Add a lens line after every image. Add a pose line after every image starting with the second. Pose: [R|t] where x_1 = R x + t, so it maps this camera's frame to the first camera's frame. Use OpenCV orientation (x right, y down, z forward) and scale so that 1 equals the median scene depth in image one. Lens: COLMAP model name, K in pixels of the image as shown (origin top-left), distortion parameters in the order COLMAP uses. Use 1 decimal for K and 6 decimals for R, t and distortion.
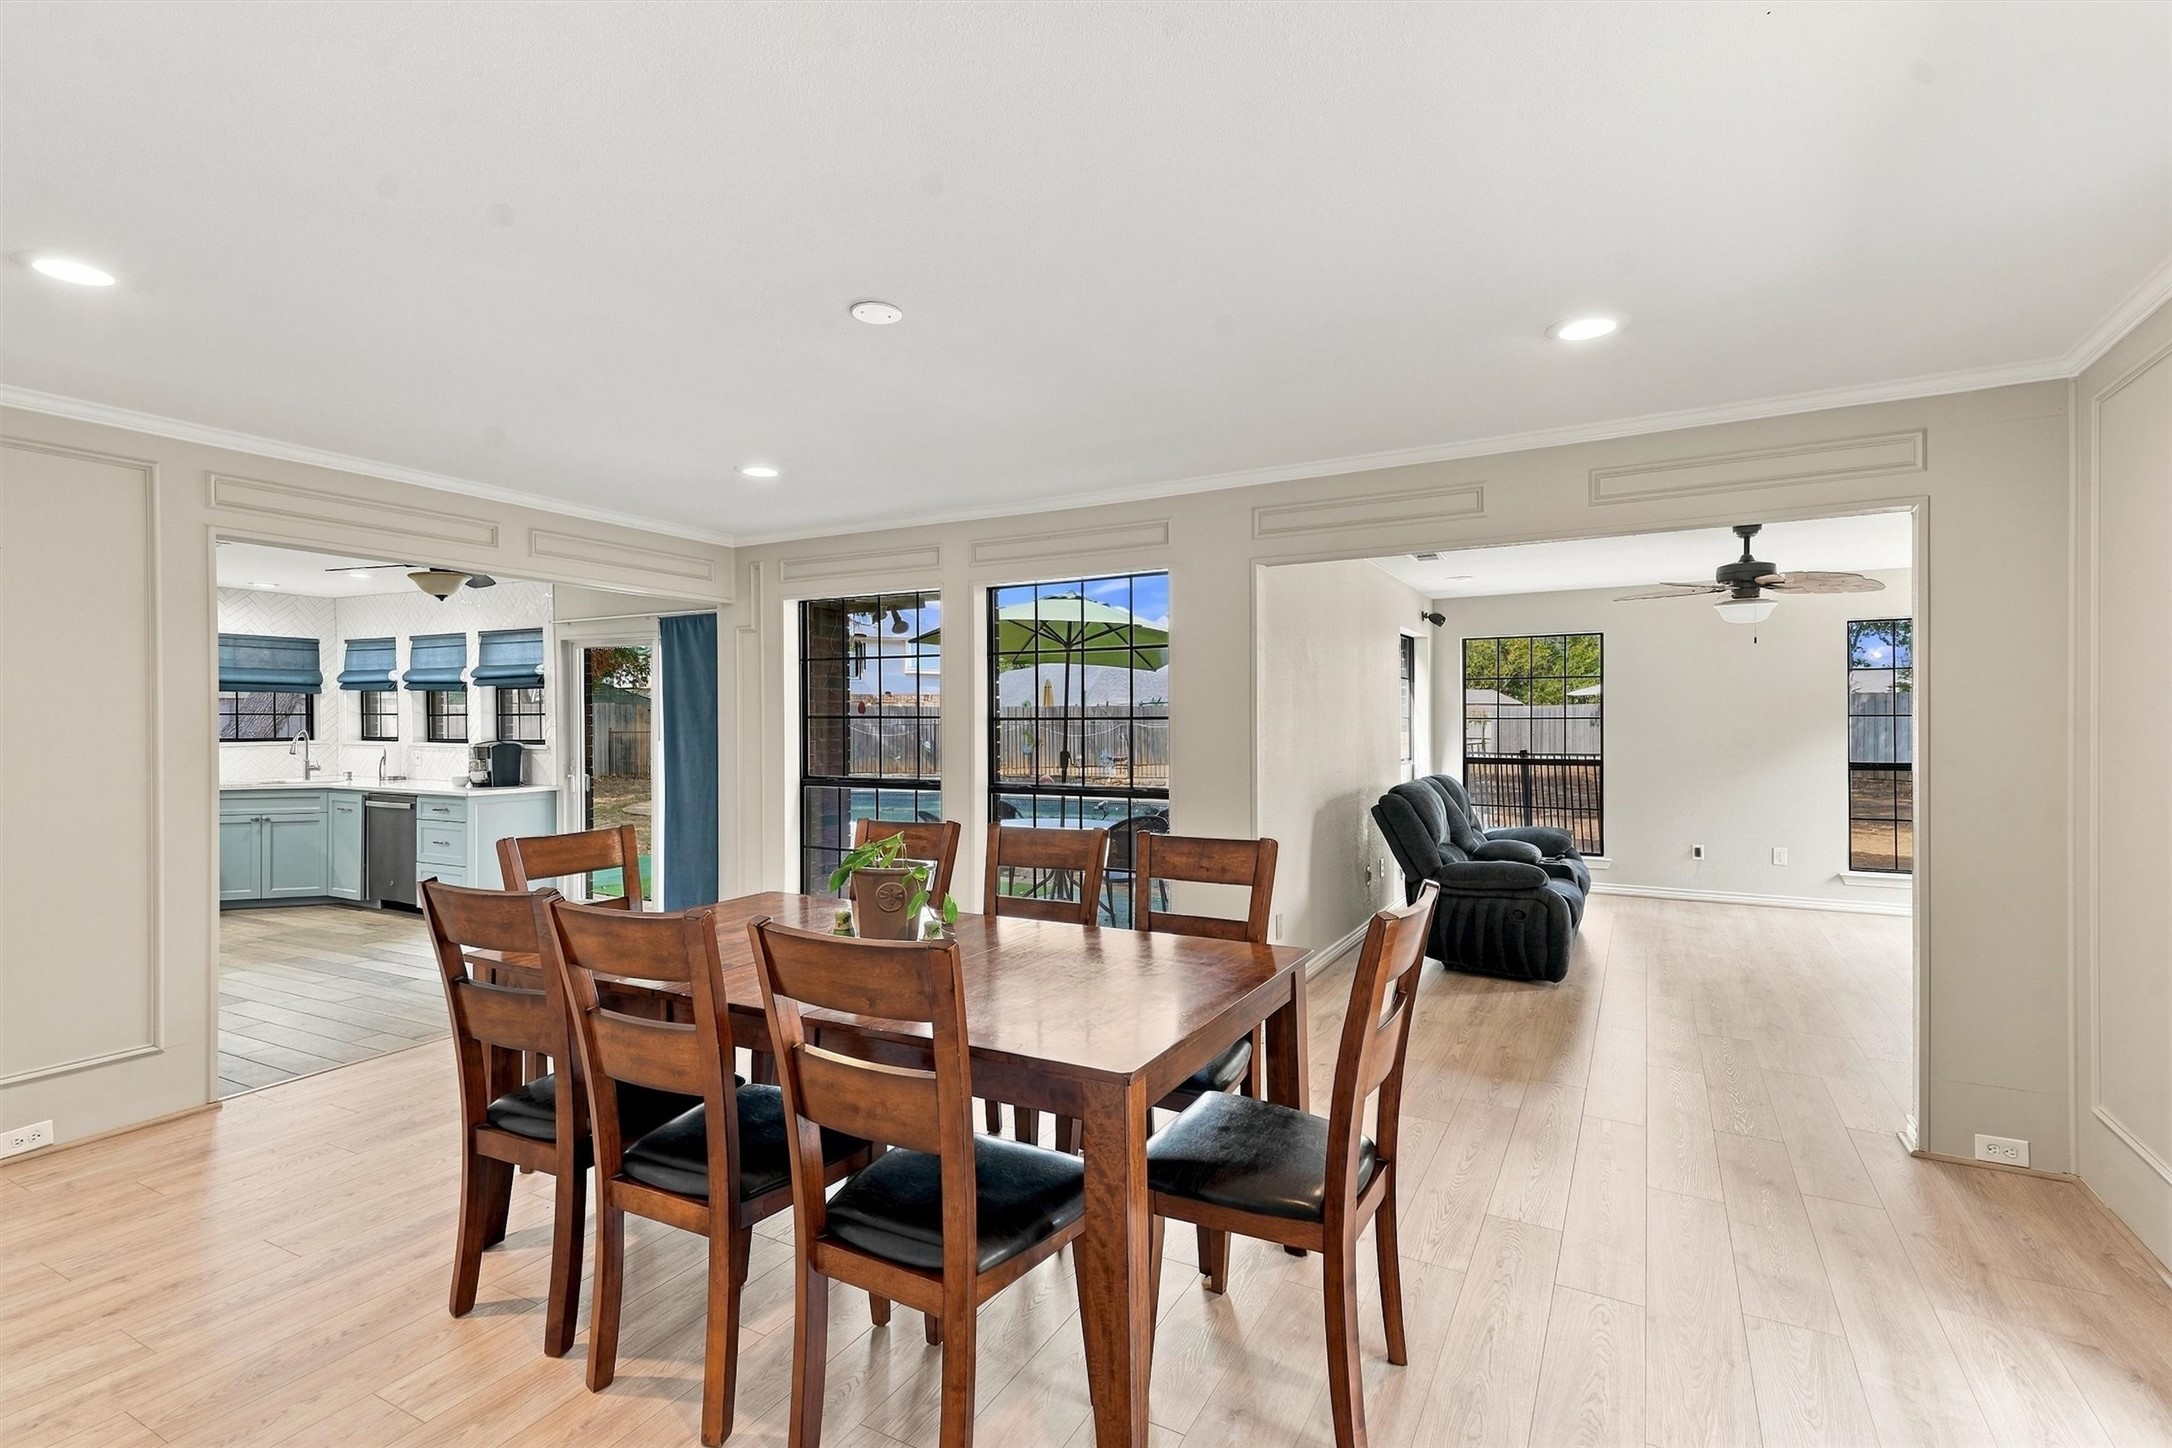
lens RADIAL K [[1027.5, 0, 1067.4], [0, 1027.5, 717.7], [0, 0, 1]] dist [0.018757, -0.001856]
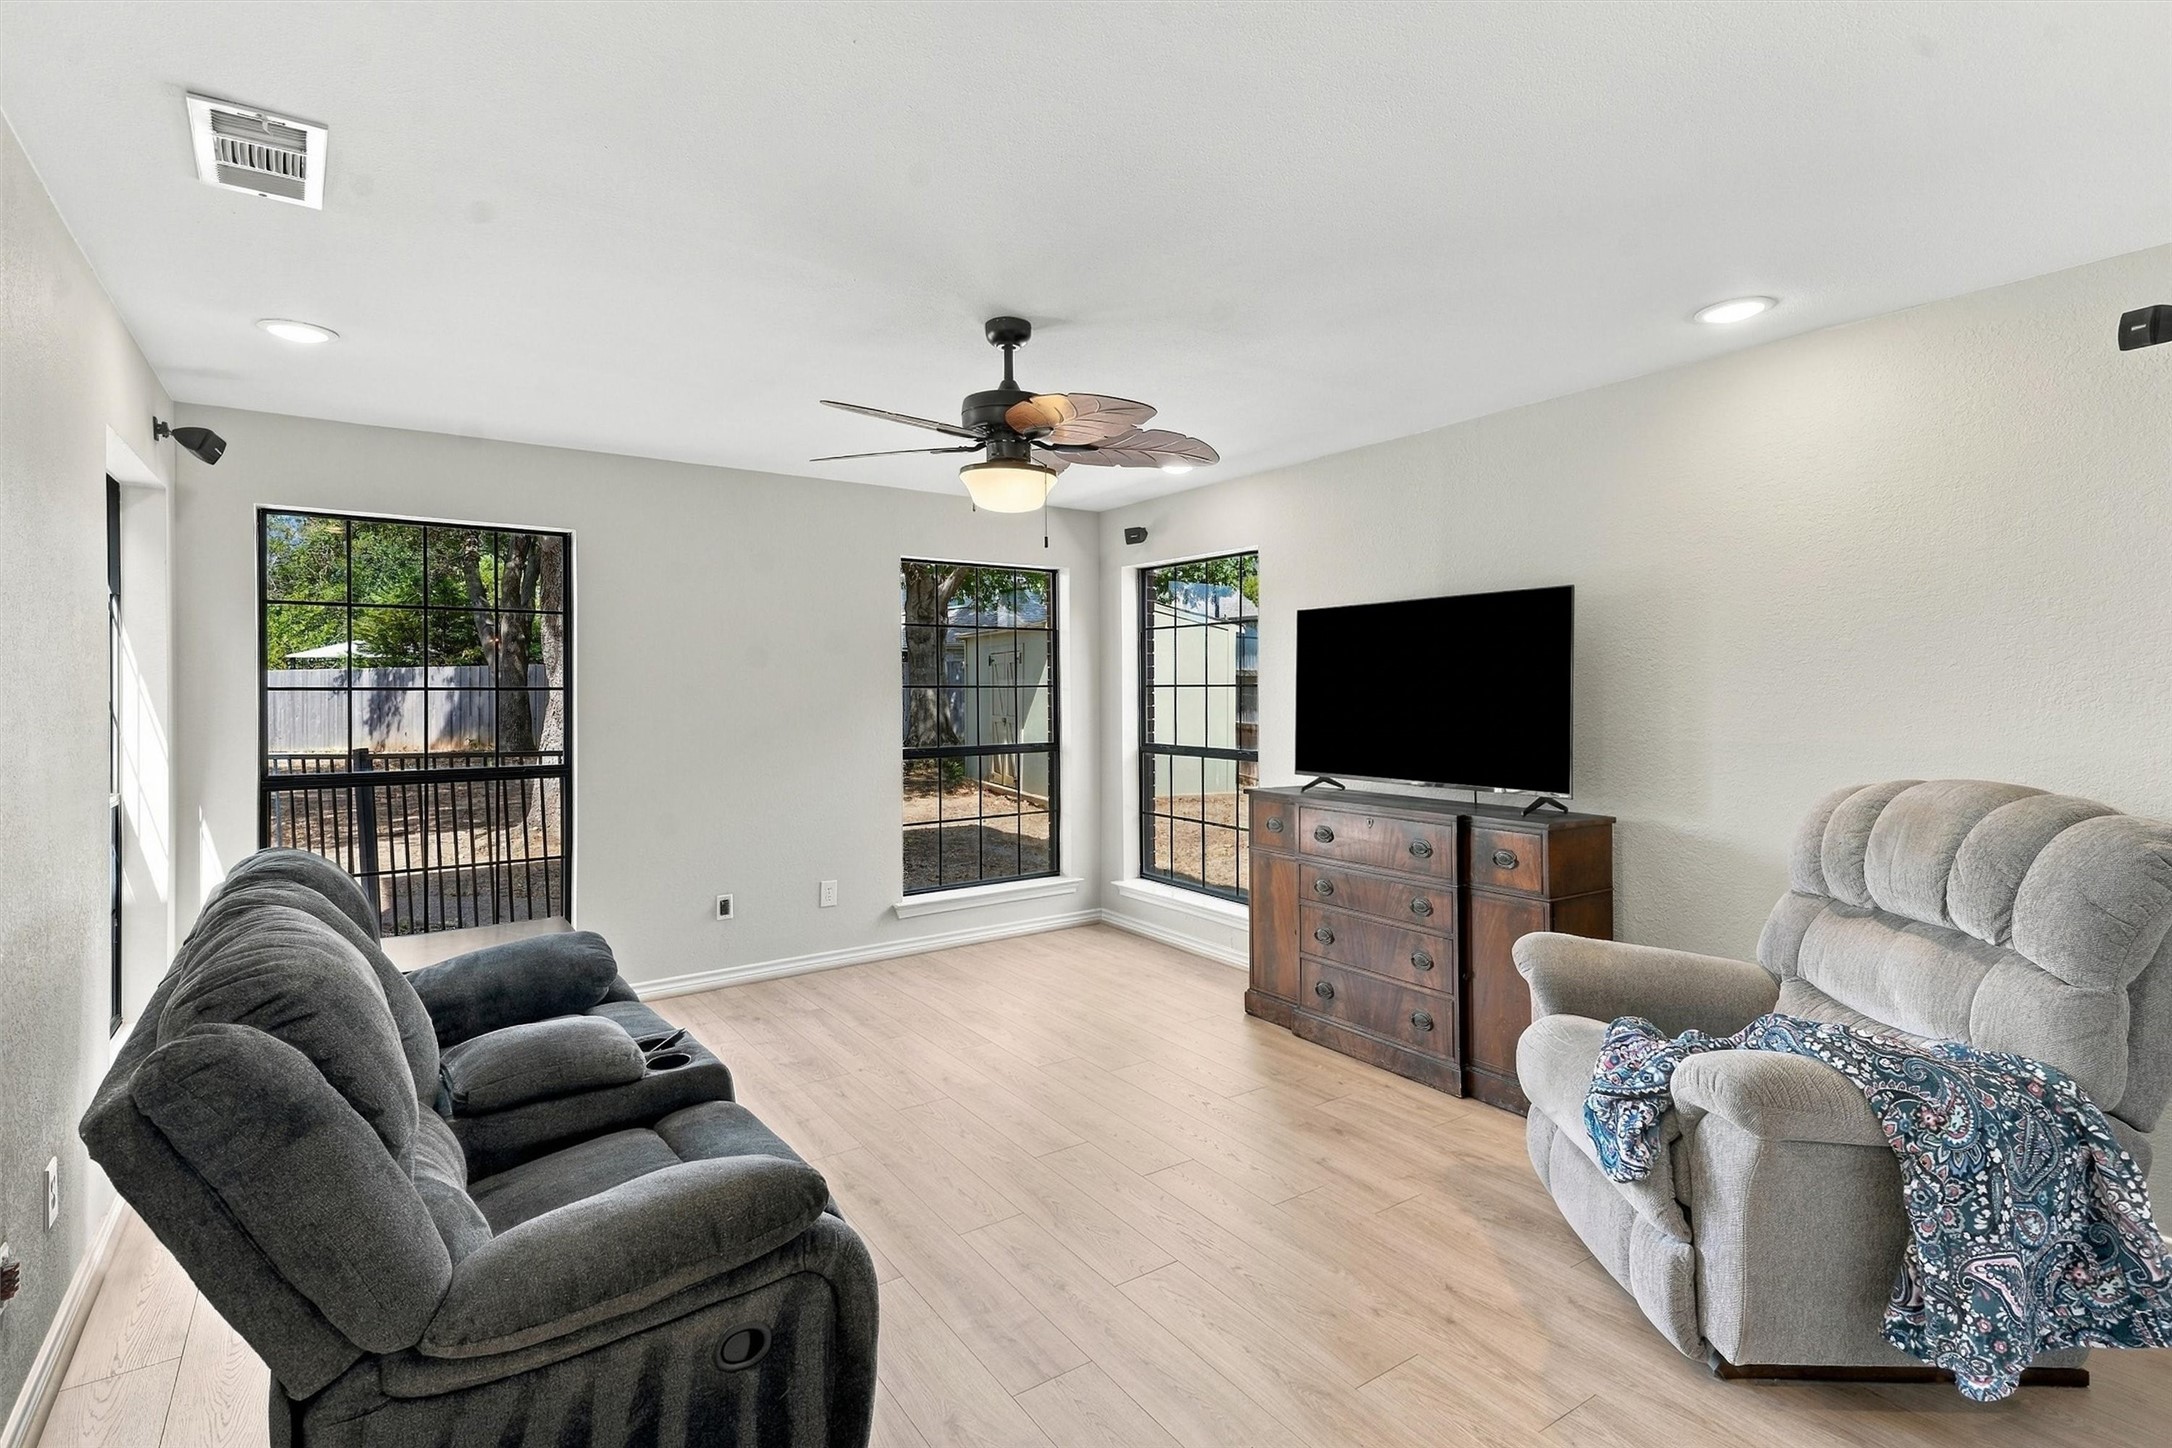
lens RADIAL K [[1027.5, 0, 1066.7], [0, 1027.5, 706.8], [0, 0, 1]] dist [0.018757, -0.001856]
pose [[0.437230, -0.002912, 0.899345, 0.146891], [-0.013324, 0.999864, 0.009715, 0.001939], [-0.899251, -0.016231, 0.437131, 0.550437]]
